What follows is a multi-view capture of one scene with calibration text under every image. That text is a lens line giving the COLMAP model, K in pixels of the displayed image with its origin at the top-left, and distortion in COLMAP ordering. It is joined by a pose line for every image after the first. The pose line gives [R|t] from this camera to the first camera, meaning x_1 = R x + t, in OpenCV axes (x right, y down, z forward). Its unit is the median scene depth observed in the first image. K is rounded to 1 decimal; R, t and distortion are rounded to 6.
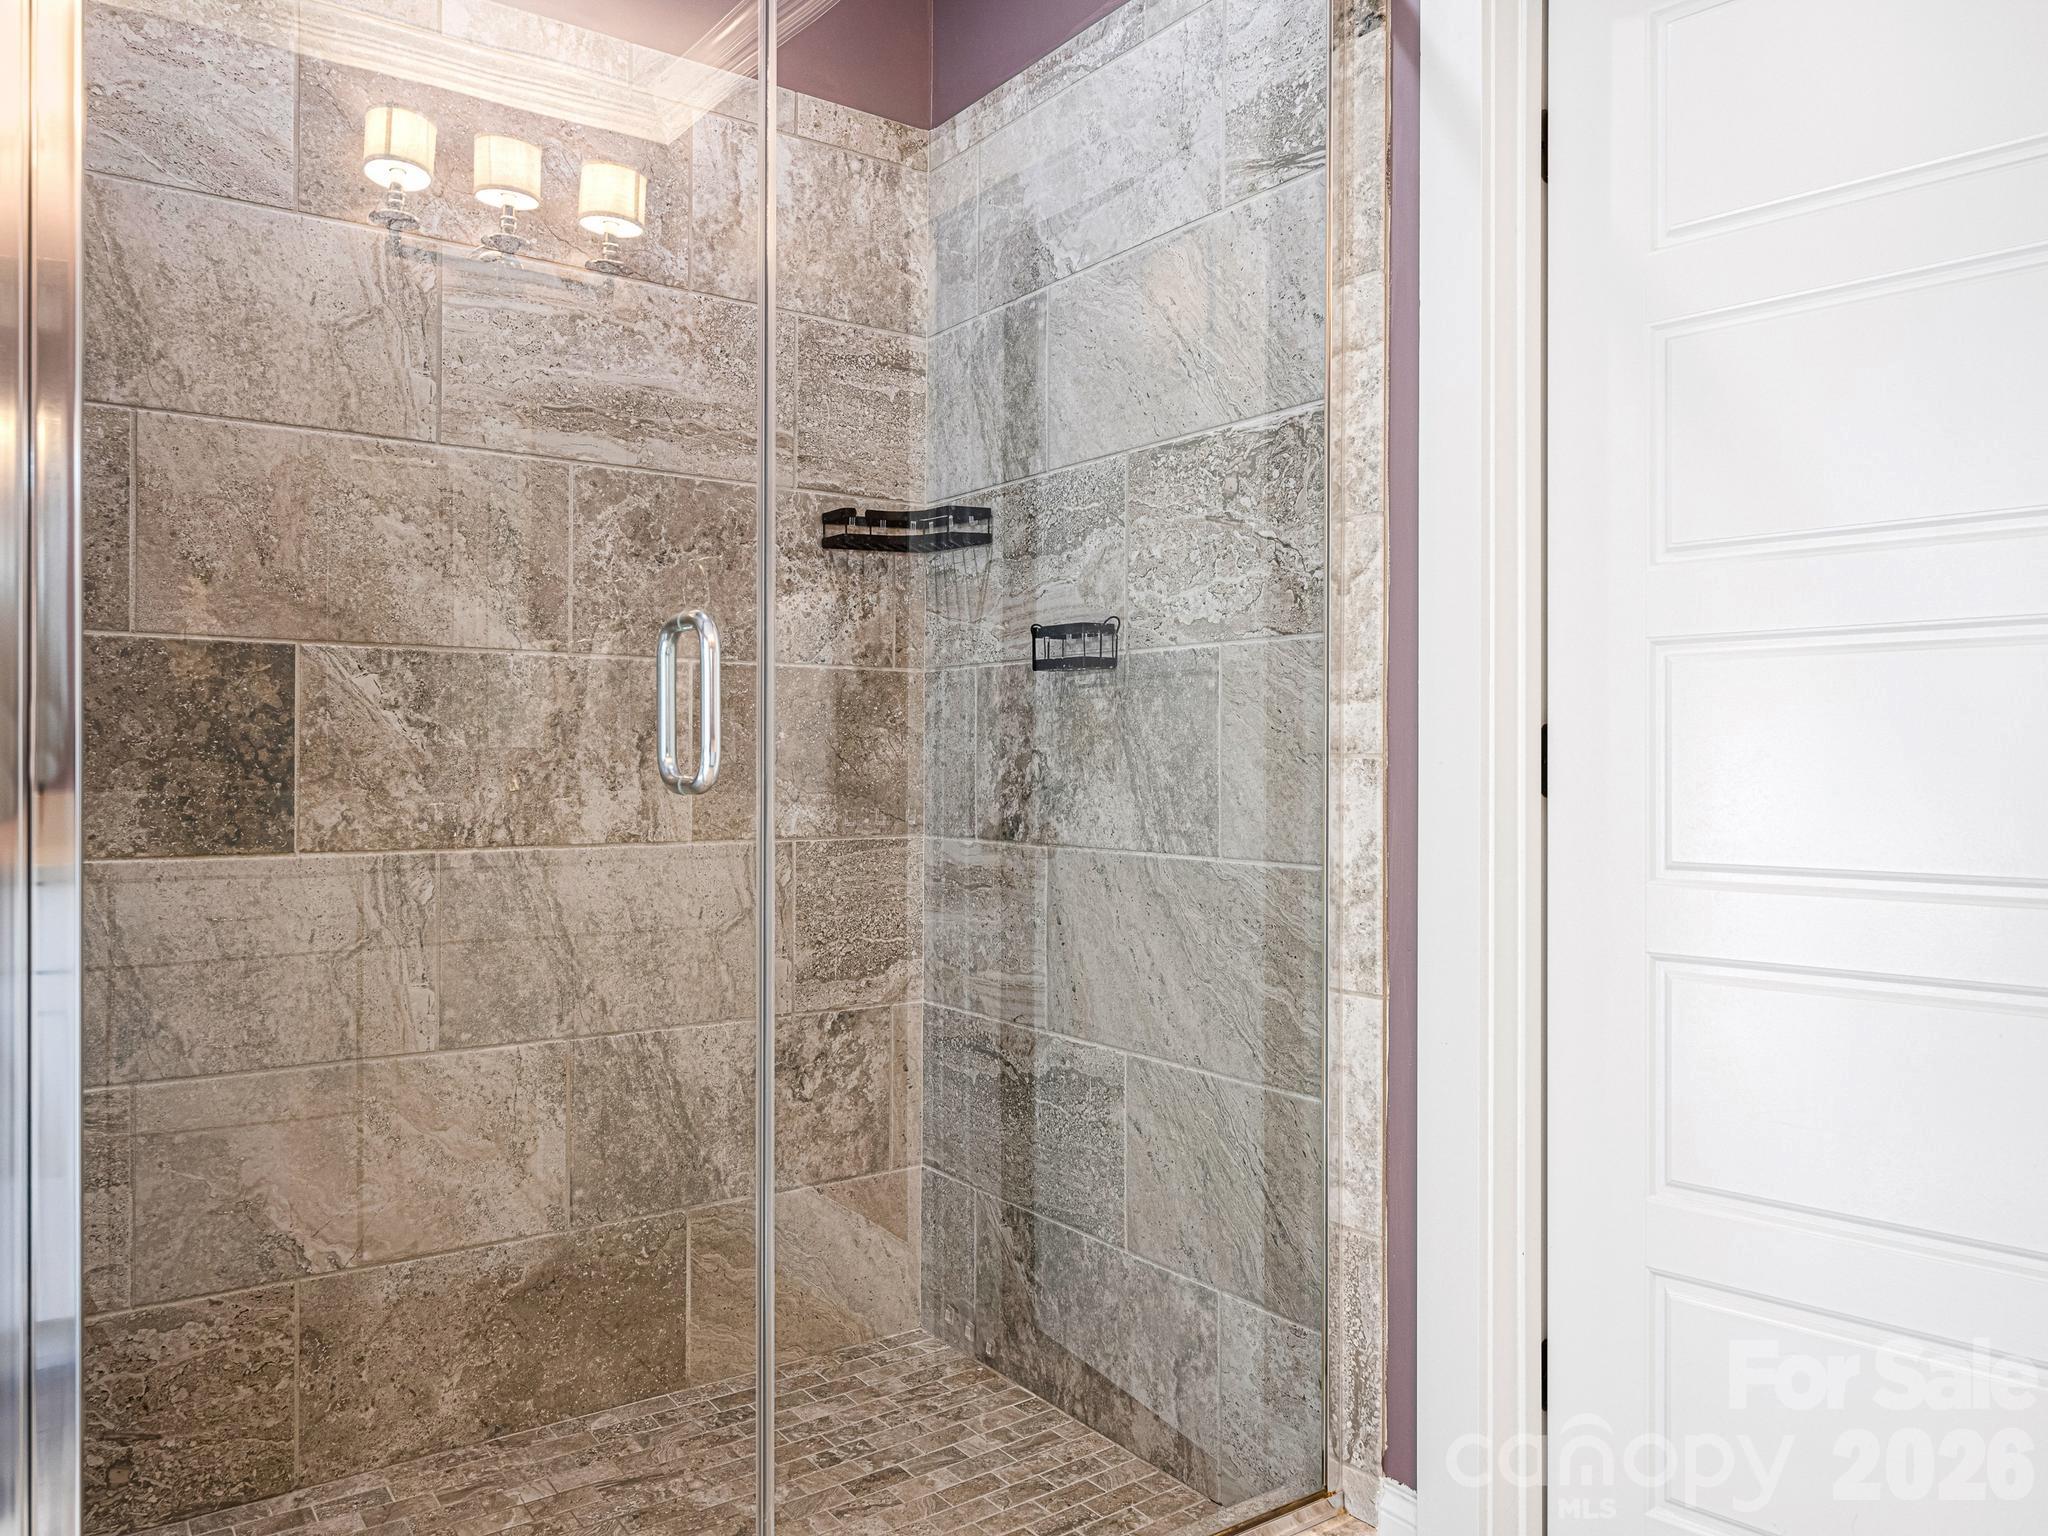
lens RADIAL K [[1442.7, 0, 1021.0], [0, 1442.7, 768.3], [0, 0, 1]] dist [-0.000309, 0.001641]
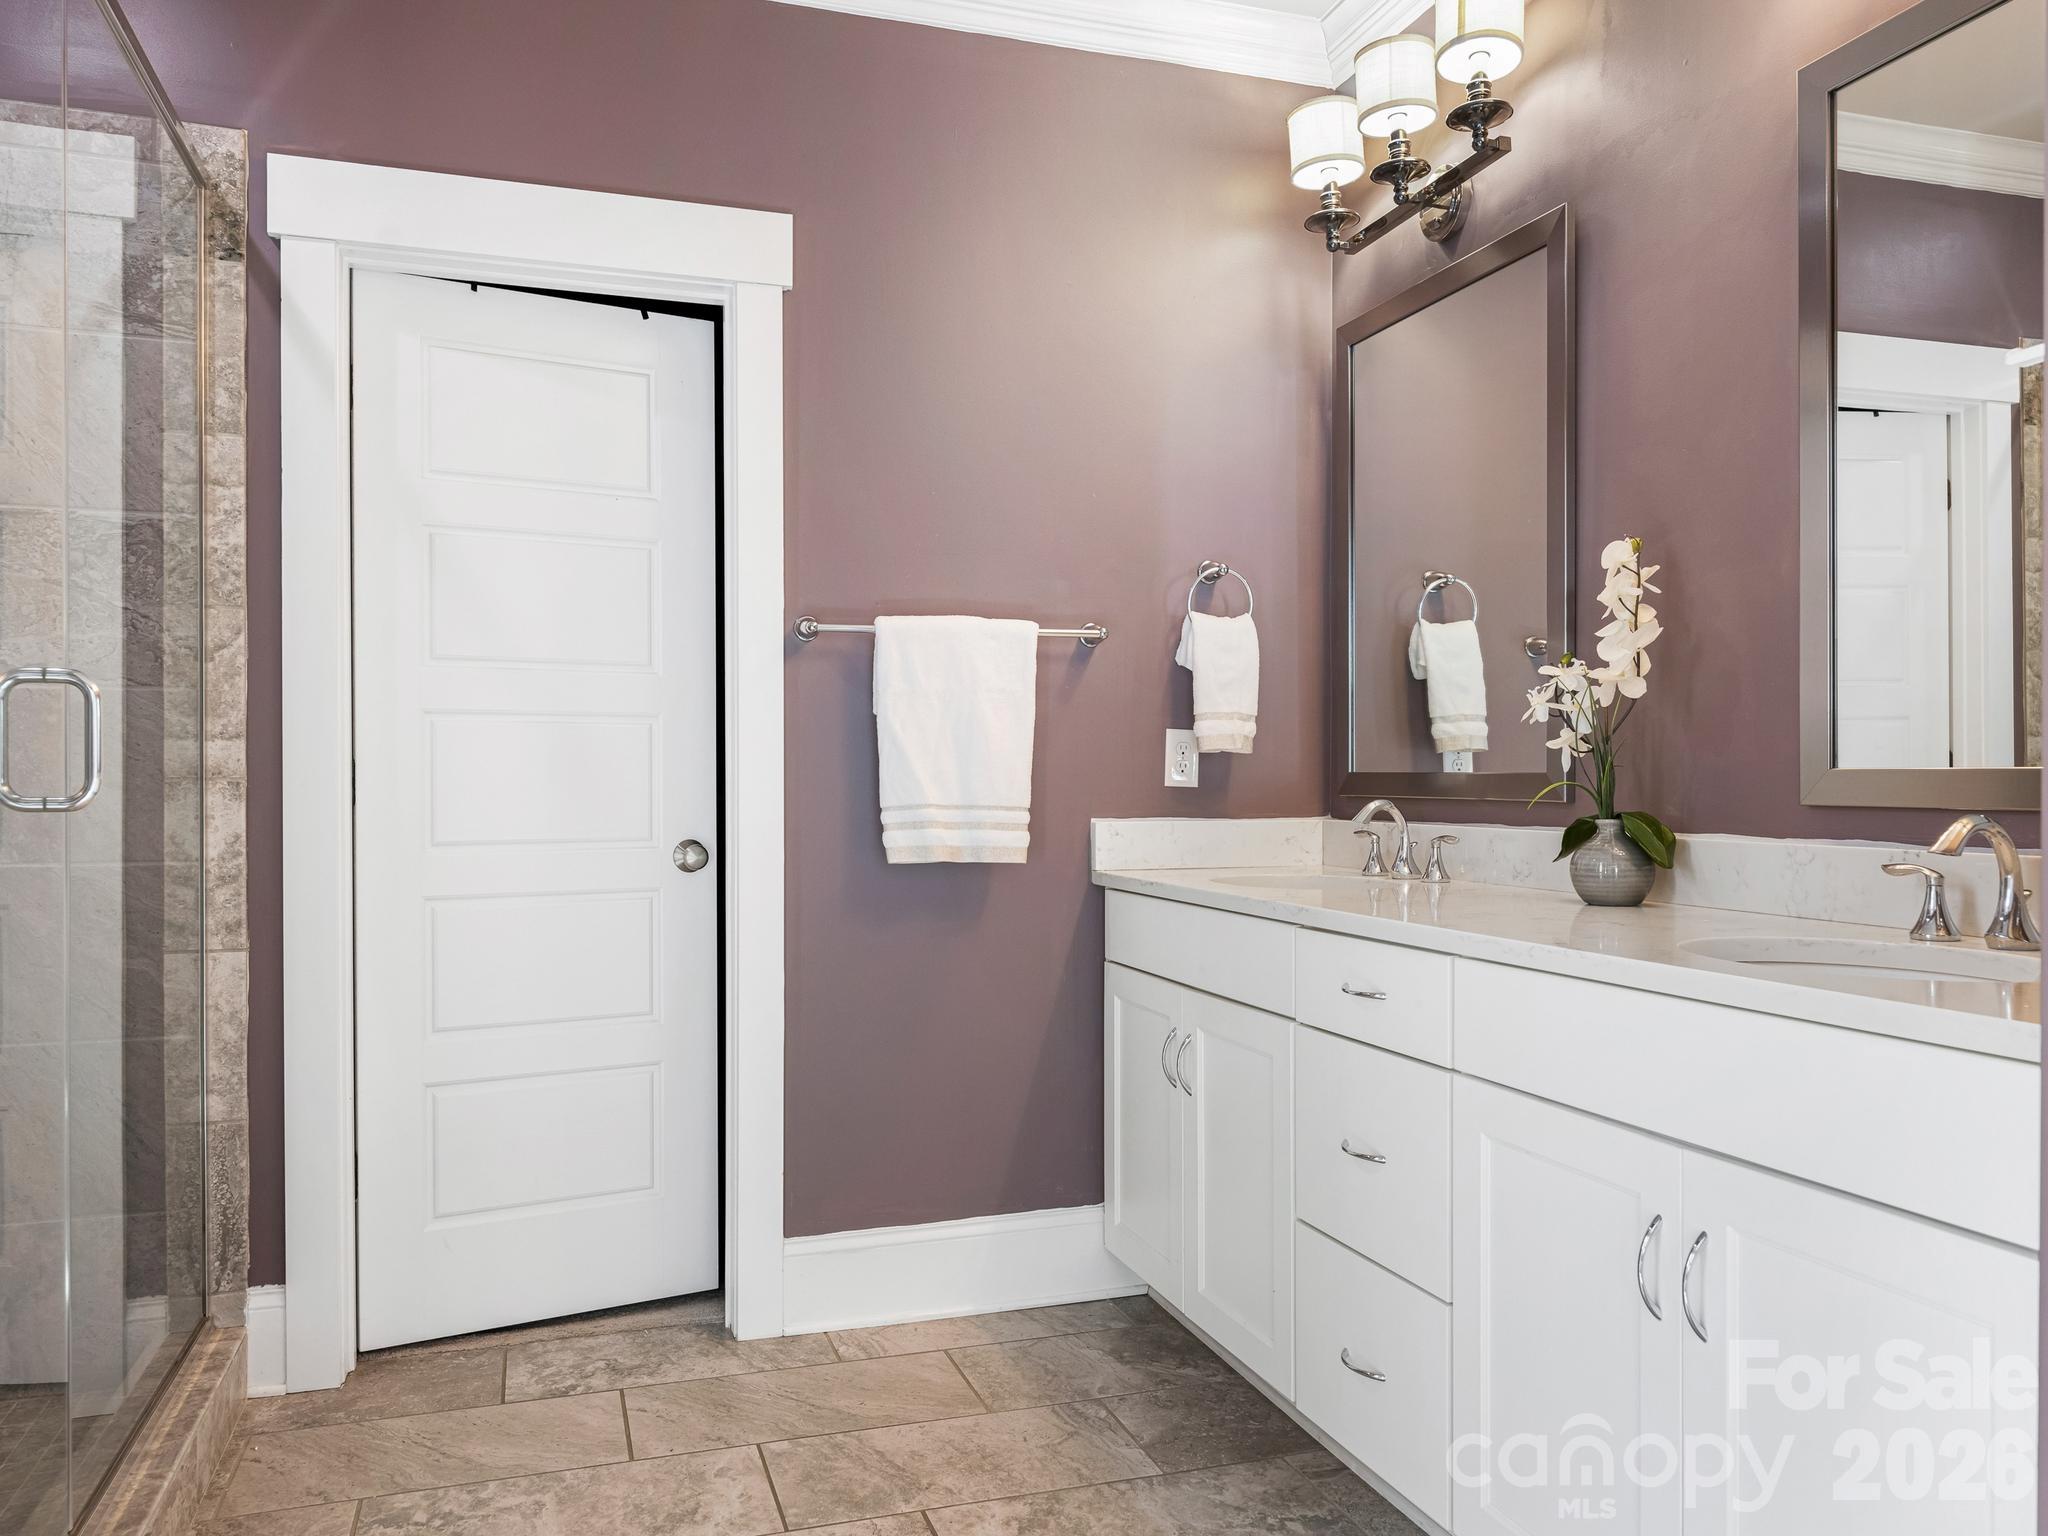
lens RADIAL K [[1442.7, 0, 1021.4], [0, 1442.7, 768.7], [0, 0, 1]] dist [-0.000309, 0.001641]
pose [[0.289249, 0.001291, 0.957253, -0.875660], [0.001102, 0.999998, -0.001681, -0.015639], [-0.957253, 0.001541, 0.289247, -0.136452]]
